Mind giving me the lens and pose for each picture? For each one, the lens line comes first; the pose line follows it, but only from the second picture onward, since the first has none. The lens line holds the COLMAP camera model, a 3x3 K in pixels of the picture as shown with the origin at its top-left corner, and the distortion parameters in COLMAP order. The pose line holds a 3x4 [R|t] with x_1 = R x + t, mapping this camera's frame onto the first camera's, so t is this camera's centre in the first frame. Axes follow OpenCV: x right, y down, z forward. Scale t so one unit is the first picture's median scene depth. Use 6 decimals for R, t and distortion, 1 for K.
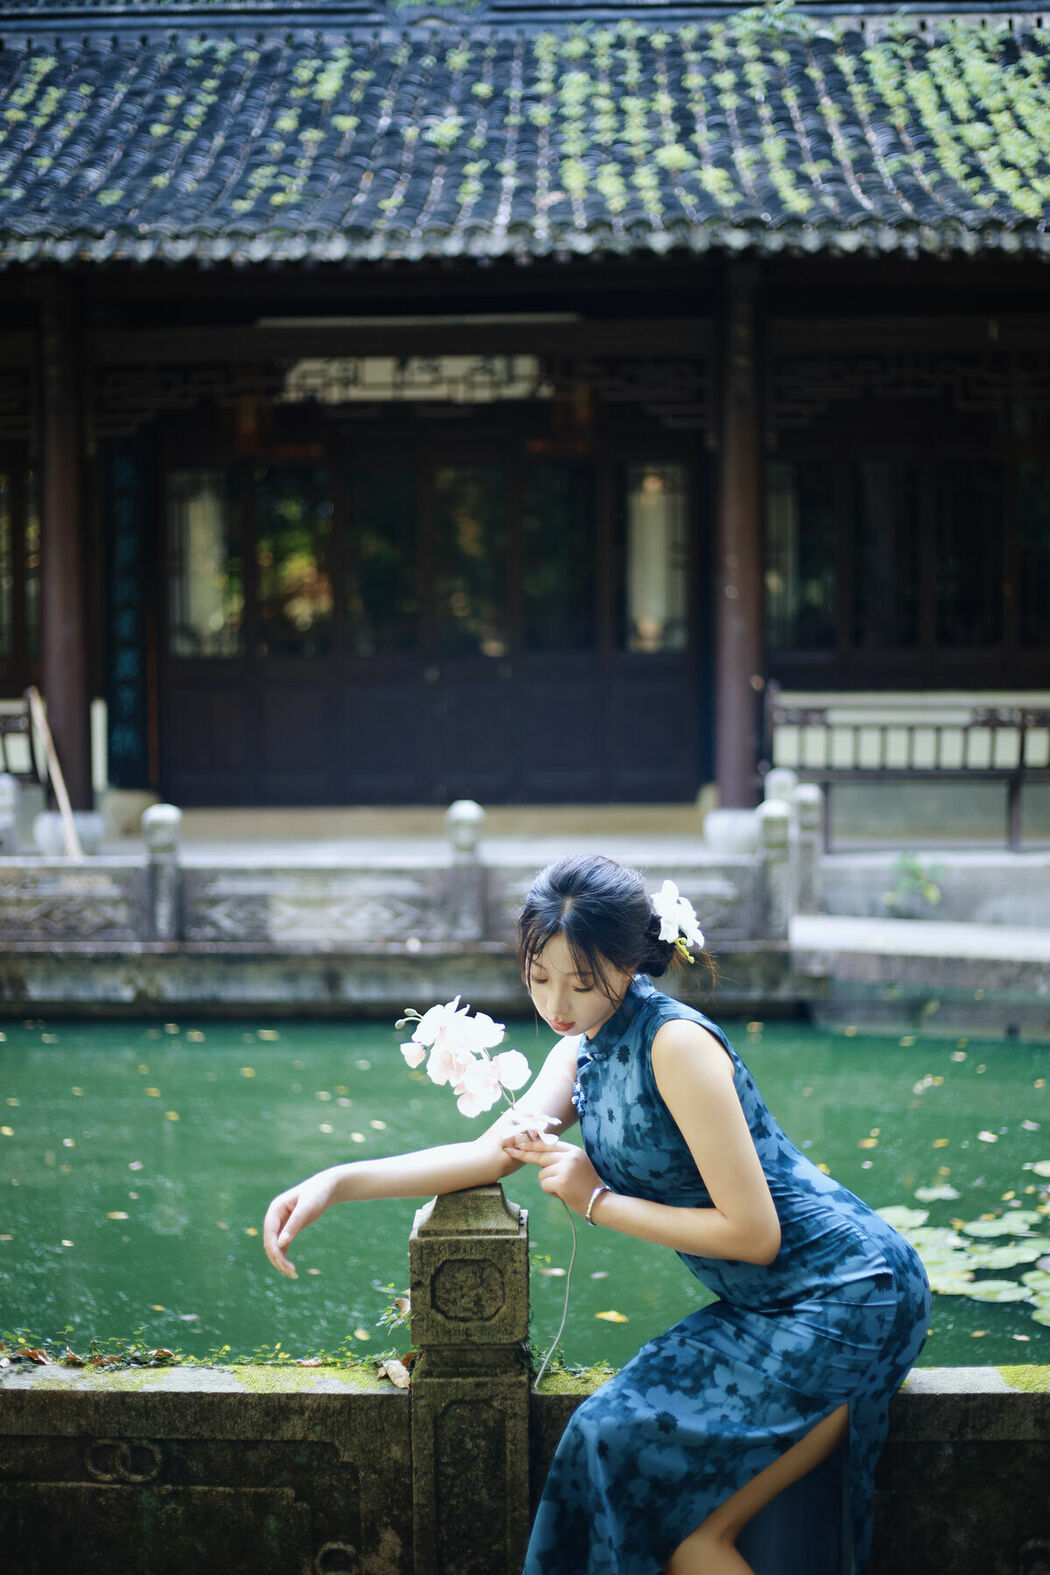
lens RADIAL K [[2309.9, 0, 516.6], [0, 2309.9, 795.3], [0, 0, 1]] dist [-0.118197, 0.000000]
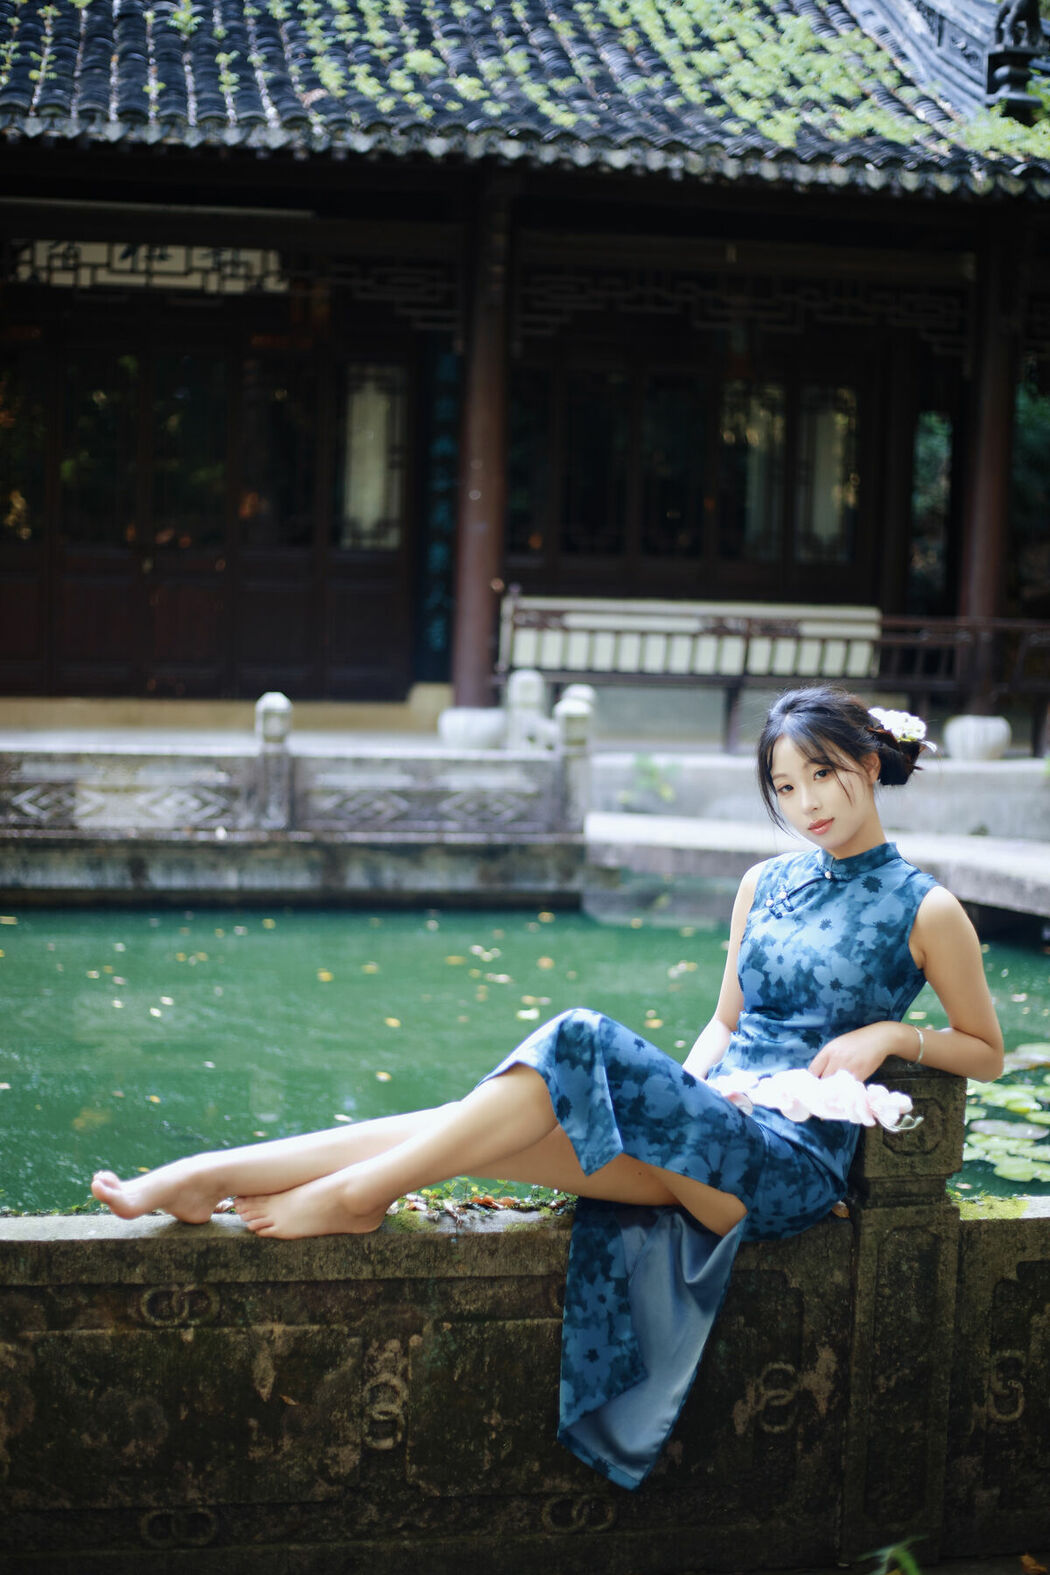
lens RADIAL K [[2309.9, 0, 520.7], [0, 2309.9, 792.9], [0, 0, 1]] dist [-0.118197, 0.000000]
pose [[0.975729, 0.016324, 0.218371, -0.109577], [-0.025237, 0.998956, 0.038090, 0.004371], [-0.217521, -0.042677, 0.975122, -0.006800]]
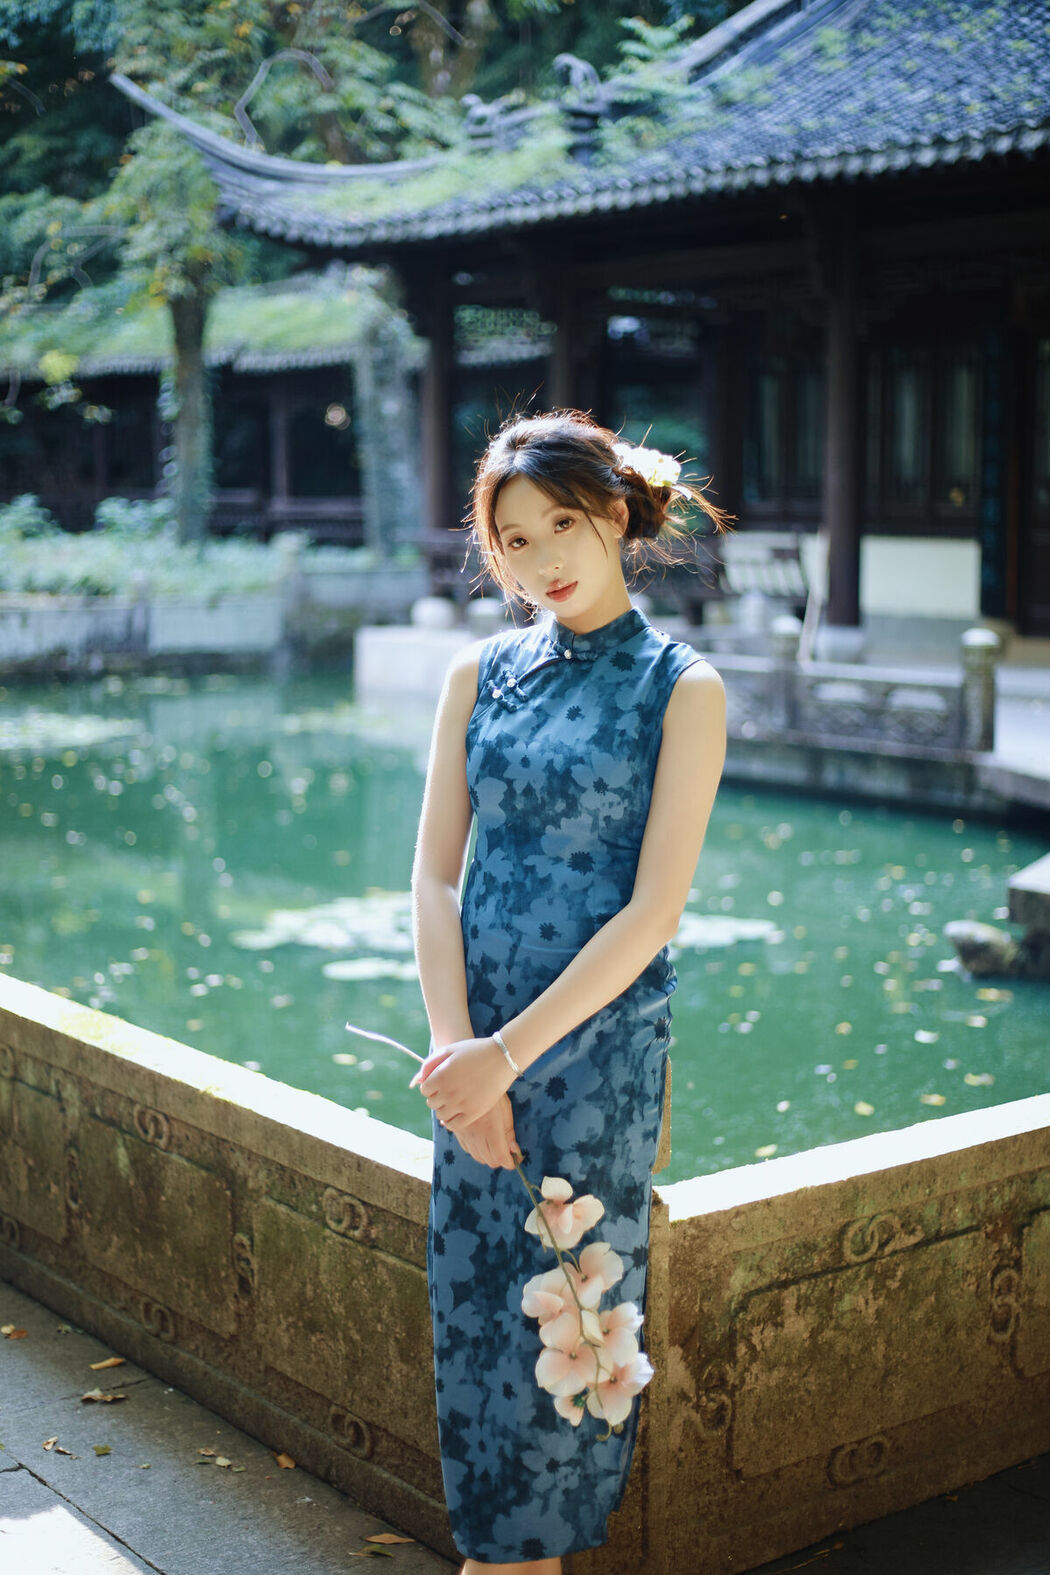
lens RADIAL K [[2317.7, 0, 492.6], [0, 2317.7, 801.4], [0, 0, 1]] dist [-0.124701, 0.000000]
pose [[0.638707, 0.107397, -0.761918, 0.666868], [-0.055614, 0.994065, 0.093498, -0.005608], [0.767438, -0.017345, 0.640889, 0.065422]]
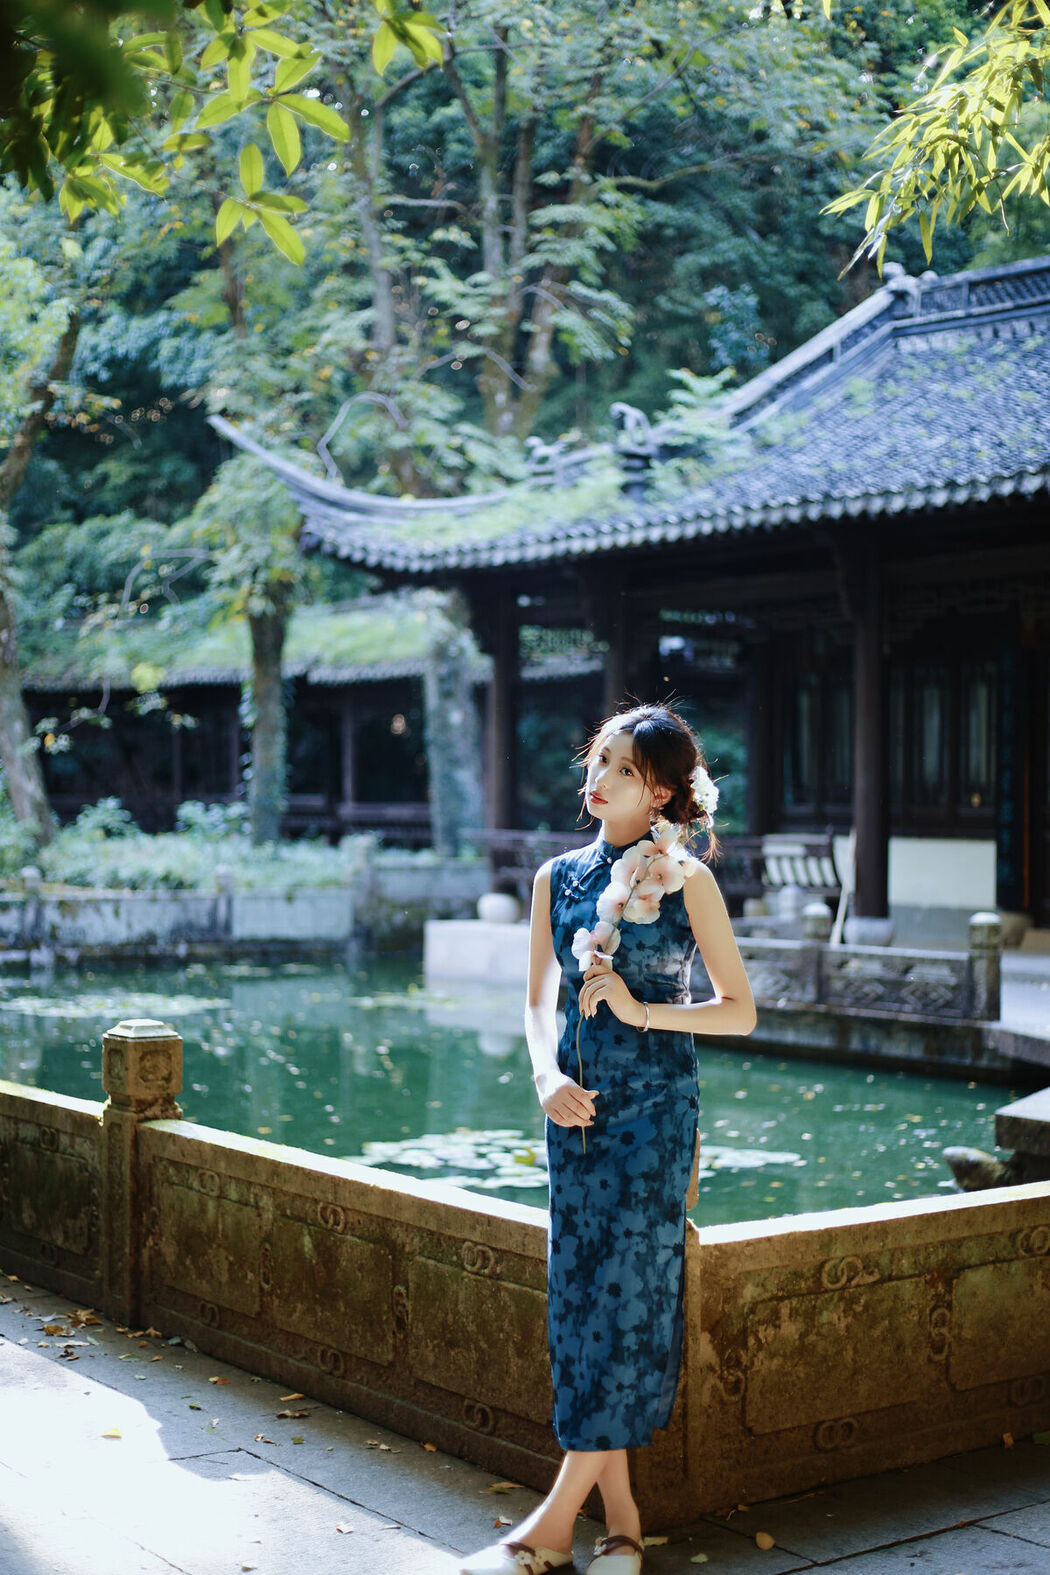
lens RADIAL K [[2316.0, 0, 509.8], [0, 2316.0, 803.5], [0, 0, 1]] dist [-0.130844, 0.000000]
pose [[0.627951, 0.009396, -0.778196, 0.759854], [-0.062982, 0.997261, -0.038781, 0.006601], [0.775700, 0.073365, 0.626823, -0.020127]]
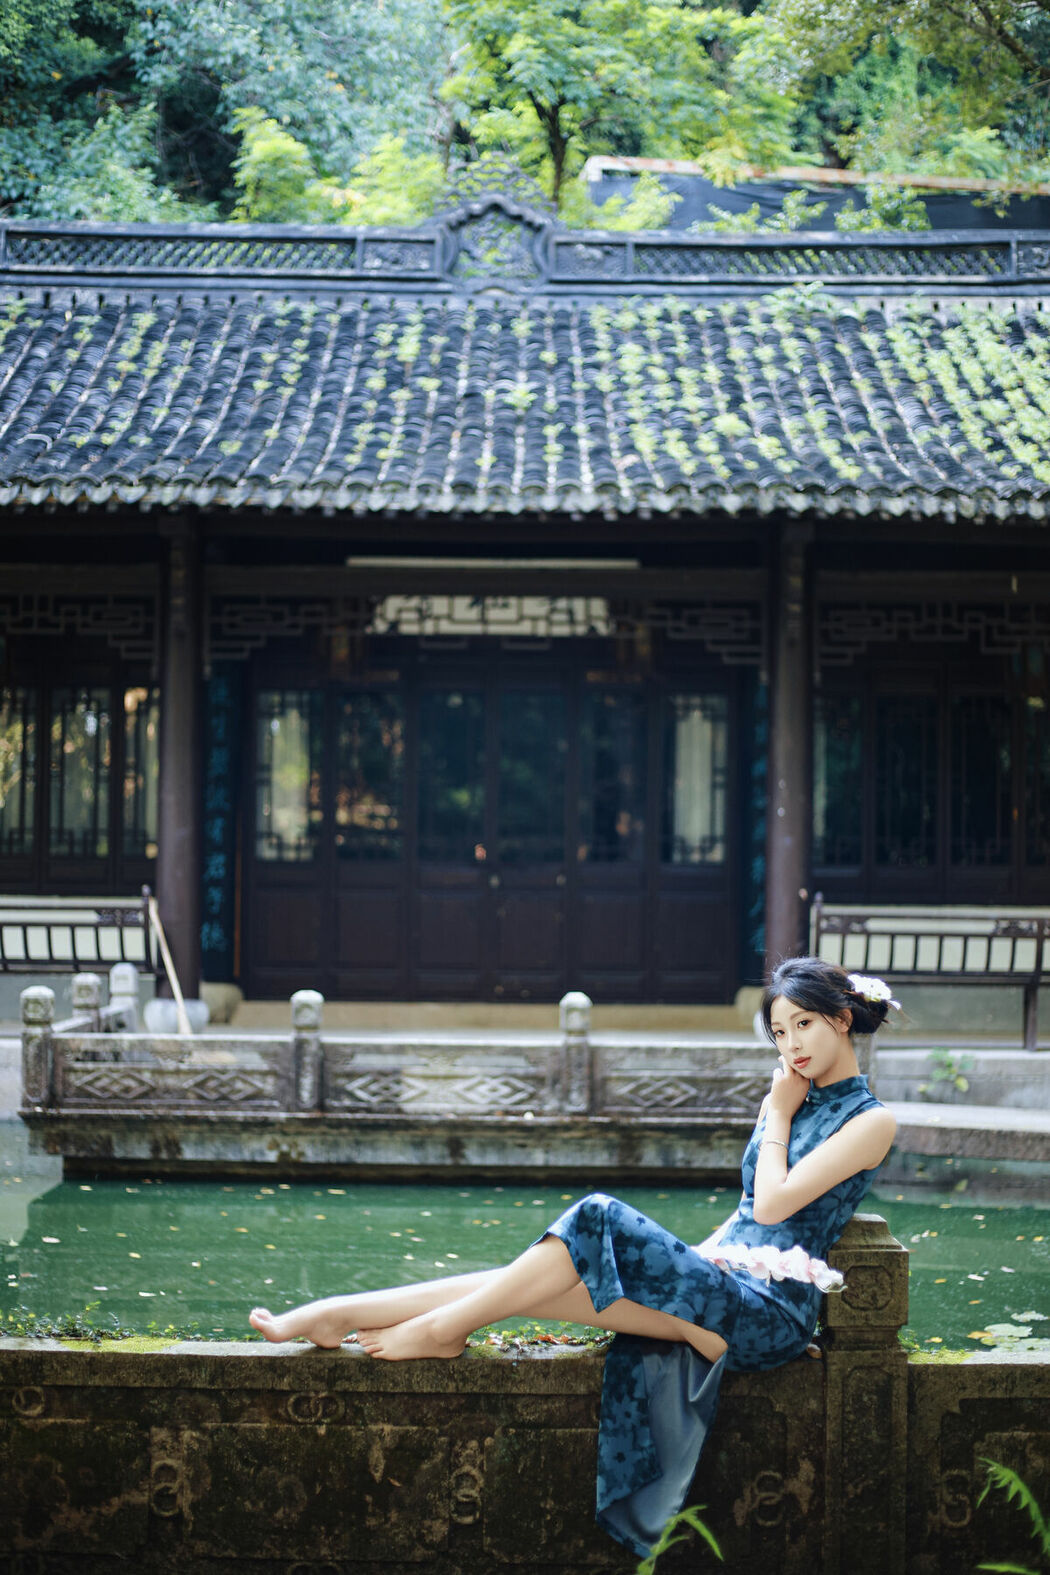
lens RADIAL K [[2308.0, 0, 507.7], [0, 2308.0, 795.9], [0, 0, 1]] dist [-0.114695, 0.000000]
pose [[0.999398, 0.020646, 0.027885, -0.071869], [-0.017961, 0.995472, -0.093345, 0.011023], [-0.029686, 0.092788, 0.995243, -0.111897]]
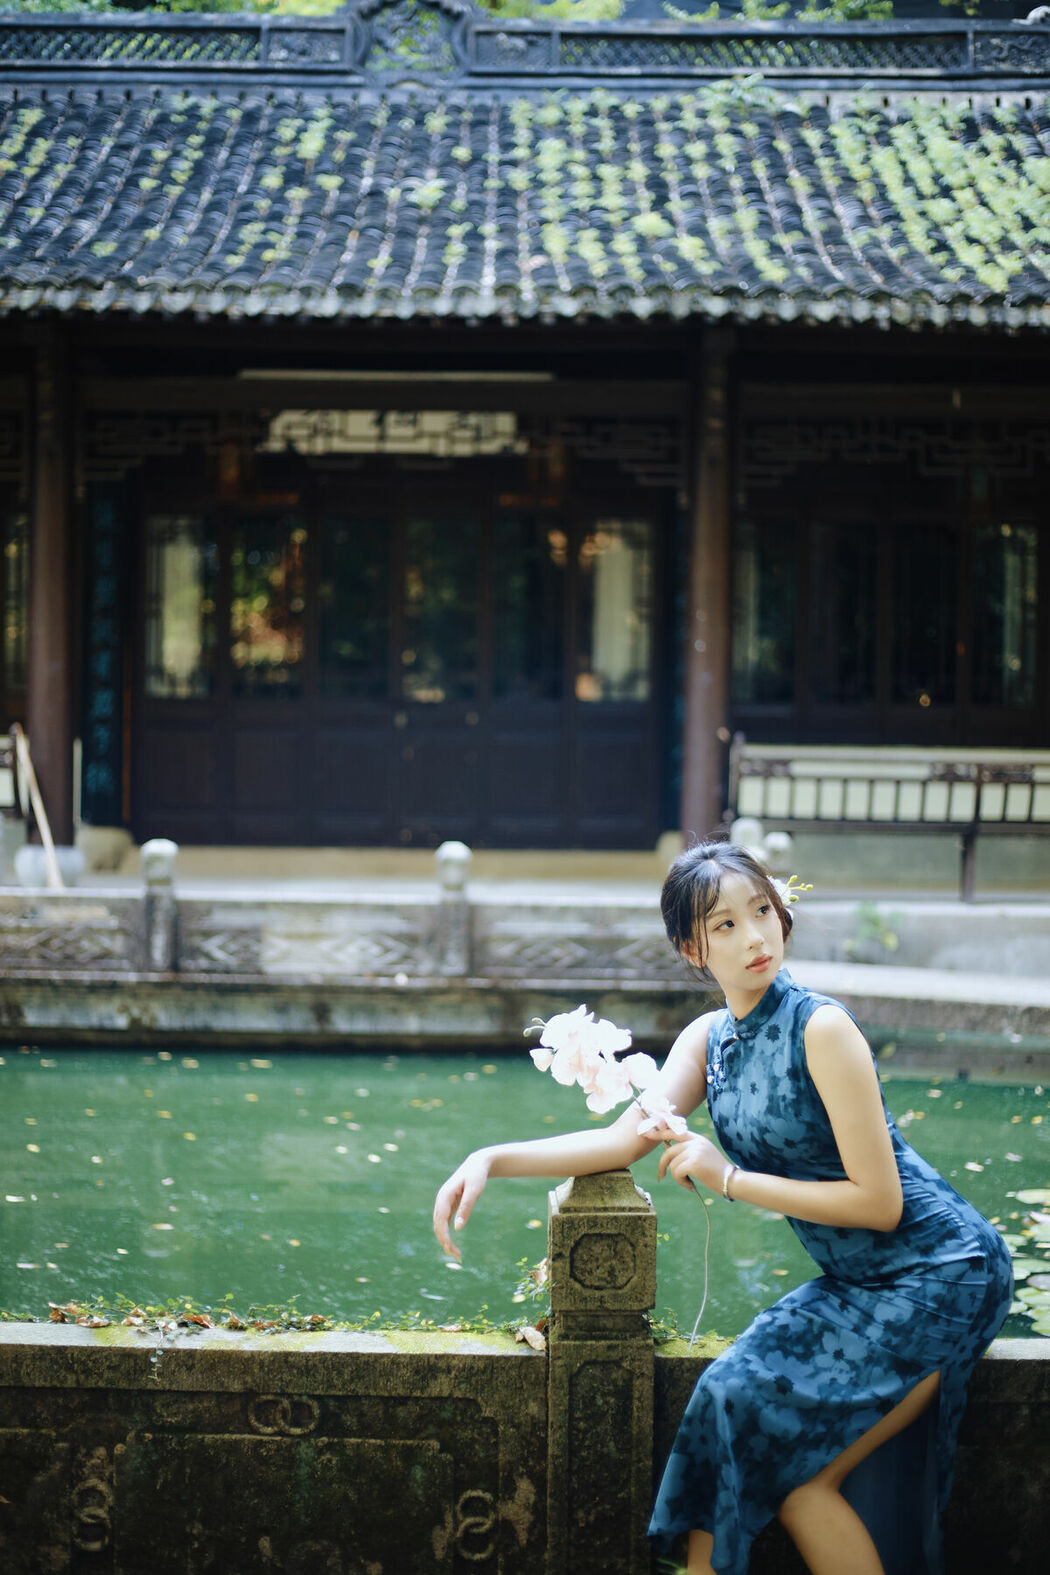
lens RADIAL K [[2309.9, 0, 492.0], [0, 2309.9, 788.5], [0, 0, 1]] dist [-0.118197, 0.000000]
pose [[0.999430, 0.020564, 0.026766, -0.026781], [-0.019894, 0.999488, -0.025076, 0.003564], [-0.027268, 0.024529, 0.999327, -0.029365]]
